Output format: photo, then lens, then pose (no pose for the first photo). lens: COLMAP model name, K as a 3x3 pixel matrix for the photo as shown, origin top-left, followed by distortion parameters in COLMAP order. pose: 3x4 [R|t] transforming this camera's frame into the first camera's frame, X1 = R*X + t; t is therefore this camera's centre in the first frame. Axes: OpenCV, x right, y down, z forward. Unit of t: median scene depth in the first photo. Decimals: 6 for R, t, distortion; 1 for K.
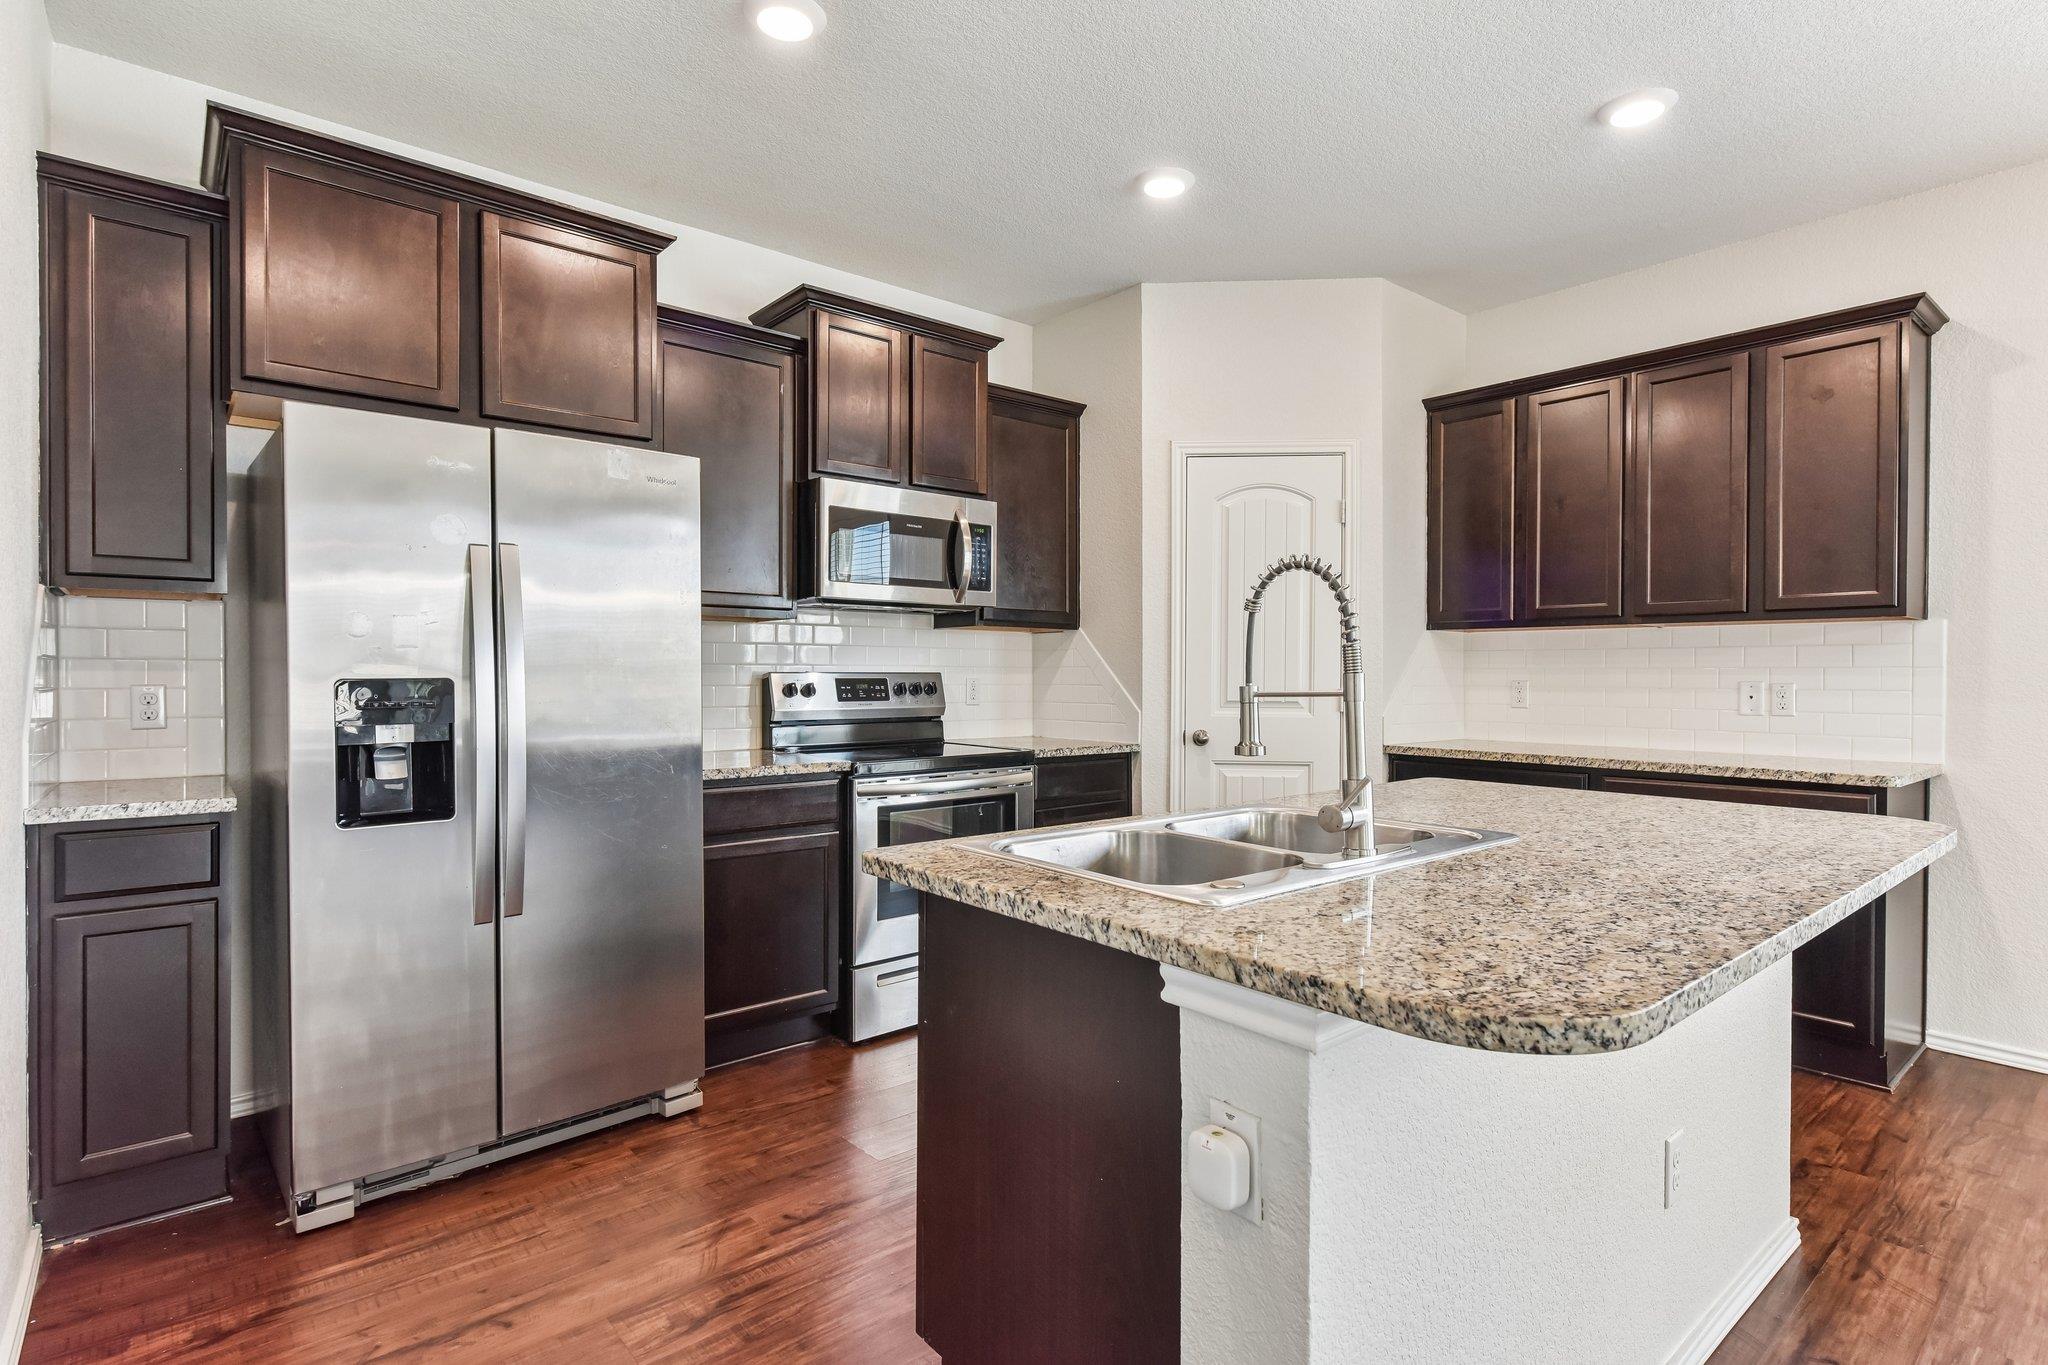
lens RADIAL K [[1011.3, 0, 1036.6], [0, 1011.3, 684.0], [0, 0, 1]] dist [0.001263, -0.000461]
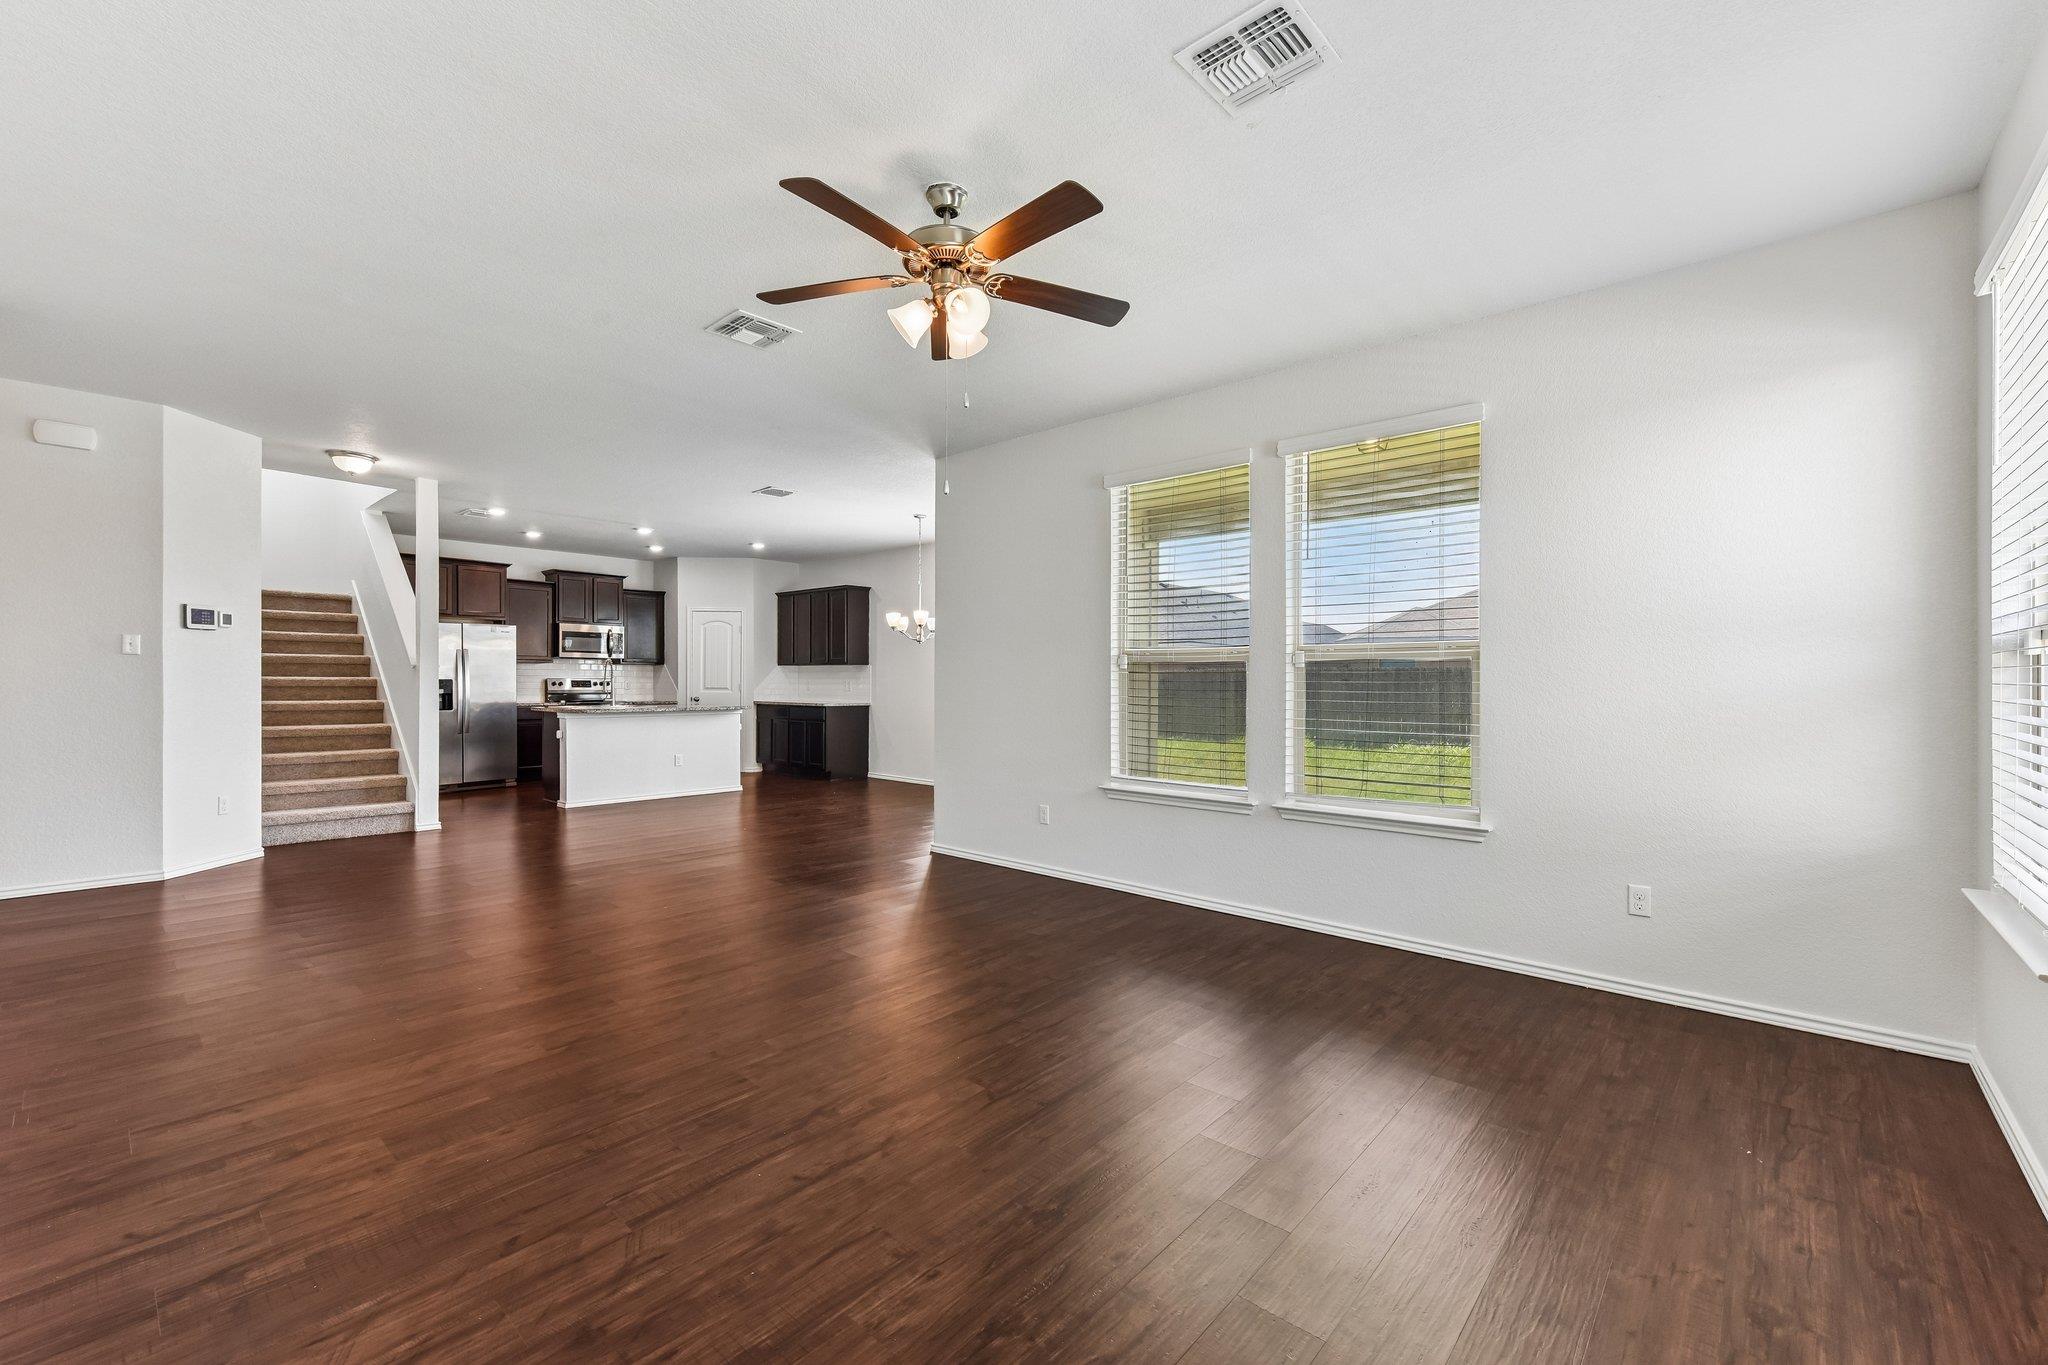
lens RADIAL K [[841.4, 0, 1046.3], [0, 841.4, 685.5], [0, 0, 1]] dist [0.002295, -0.001105]
pose [[0.989131, 0.001403, 0.147029, 0.949806], [-0.000429, 0.999978, -0.006657, 0.029749], [-0.147035, 0.006521, 0.989110, -1.978305]]
